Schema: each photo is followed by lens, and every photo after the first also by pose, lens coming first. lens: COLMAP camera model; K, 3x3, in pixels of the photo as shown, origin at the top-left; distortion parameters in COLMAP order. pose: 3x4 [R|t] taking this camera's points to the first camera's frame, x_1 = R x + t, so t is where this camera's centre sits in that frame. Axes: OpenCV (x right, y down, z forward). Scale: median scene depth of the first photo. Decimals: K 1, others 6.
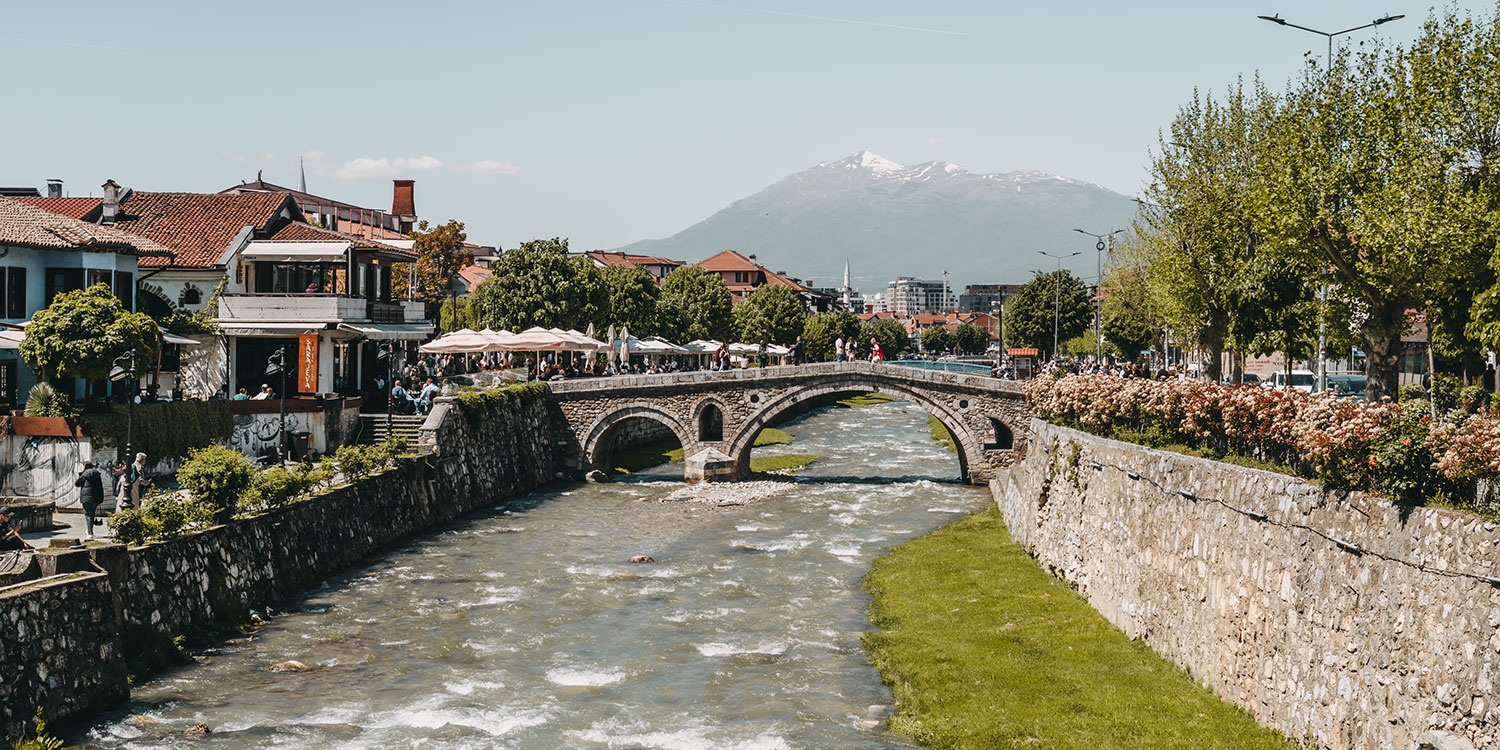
lens RADIAL K [[2032.0, 0, 749.2], [0, 2032.0, 373.8], [0, 0, 1]] dist [0.008292, 0.000000]
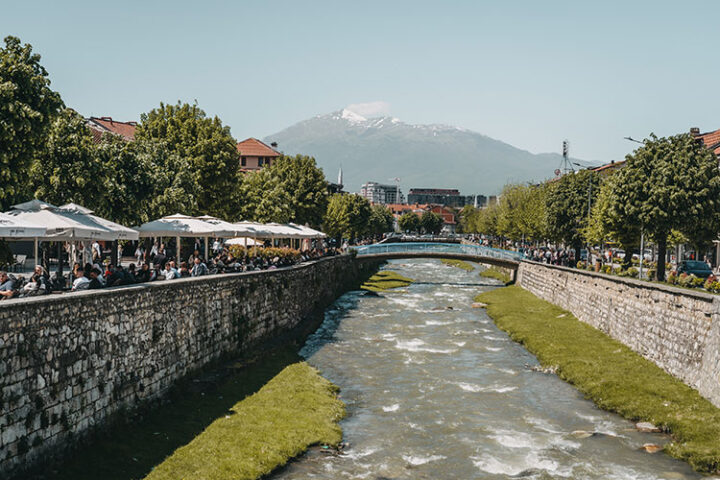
lens RADIAL K [[1055.4, 0, 360.0], [0, 1055.4, 241.0], [0, 0, 1]] dist [-0.007108, 0.000000]
pose [[0.996337, 0.023059, 0.082350, 0.005576], [-0.023230, 0.999730, 0.001114, -0.015667], [-0.082303, -0.003023, 0.996603, 1.039294]]
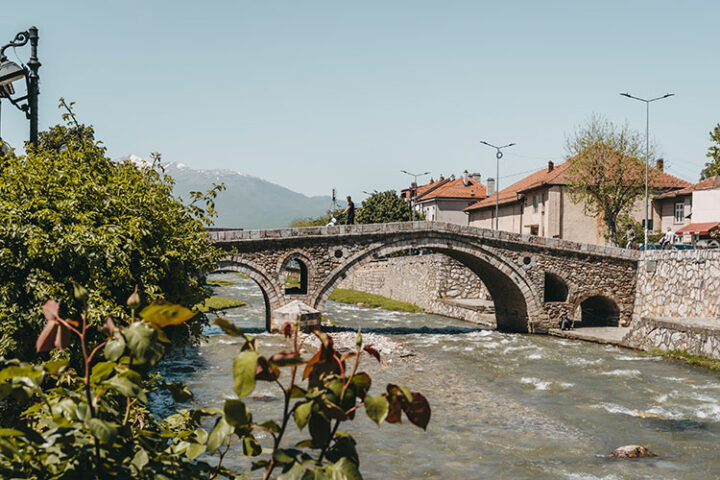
lens RADIAL K [[1055.4, 0, 360.3], [0, 1055.4, 240.1], [0, 0, 1]] dist [-0.007108, 0.000000]
pose [[0.956878, 0.018400, 0.289906, -0.145347], [-0.006325, 0.999075, -0.042536, 0.028260], [-0.290420, 0.038868, 0.956110, 0.469851]]
